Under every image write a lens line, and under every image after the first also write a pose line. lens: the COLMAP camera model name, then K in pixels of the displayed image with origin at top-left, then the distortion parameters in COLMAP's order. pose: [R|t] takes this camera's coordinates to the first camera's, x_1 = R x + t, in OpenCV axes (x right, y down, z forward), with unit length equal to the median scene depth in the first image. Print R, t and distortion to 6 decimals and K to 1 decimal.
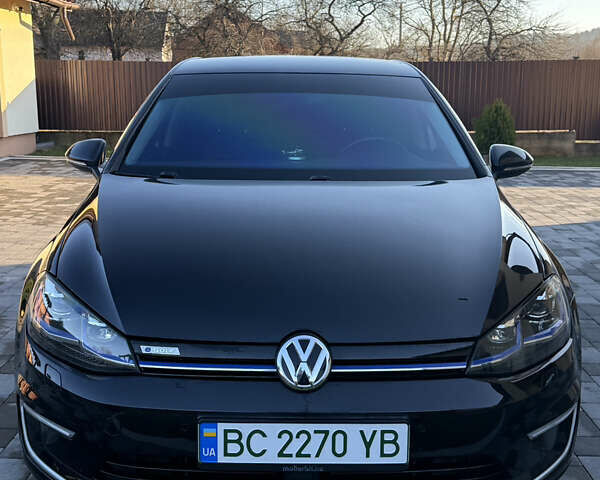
lens RADIAL K [[759.0, 0, 300.0], [0, 759.0, 240.0], [0, 0, 1]] dist [0.198410, -0.407542]
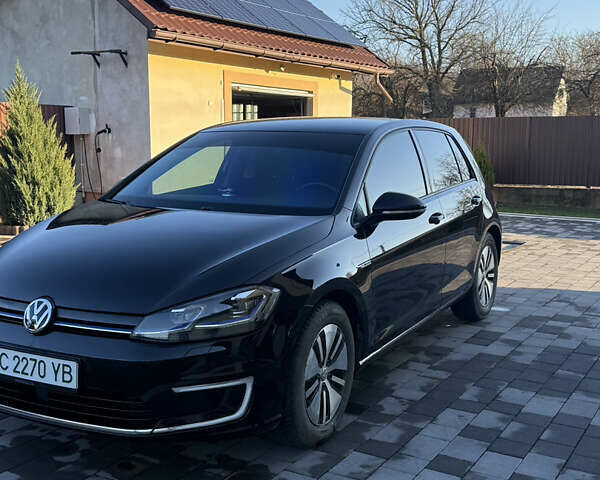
lens RADIAL K [[759.0, 0, 300.0], [0, 759.0, 240.0], [0, 0, 1]] dist [0.198410, -0.407542]
pose [[0.876550, 0.066921, -0.476636, 1.222410], [-0.099729, 0.994049, -0.043837, 0.023790], [0.470866, 0.085960, 0.878007, -0.141427]]
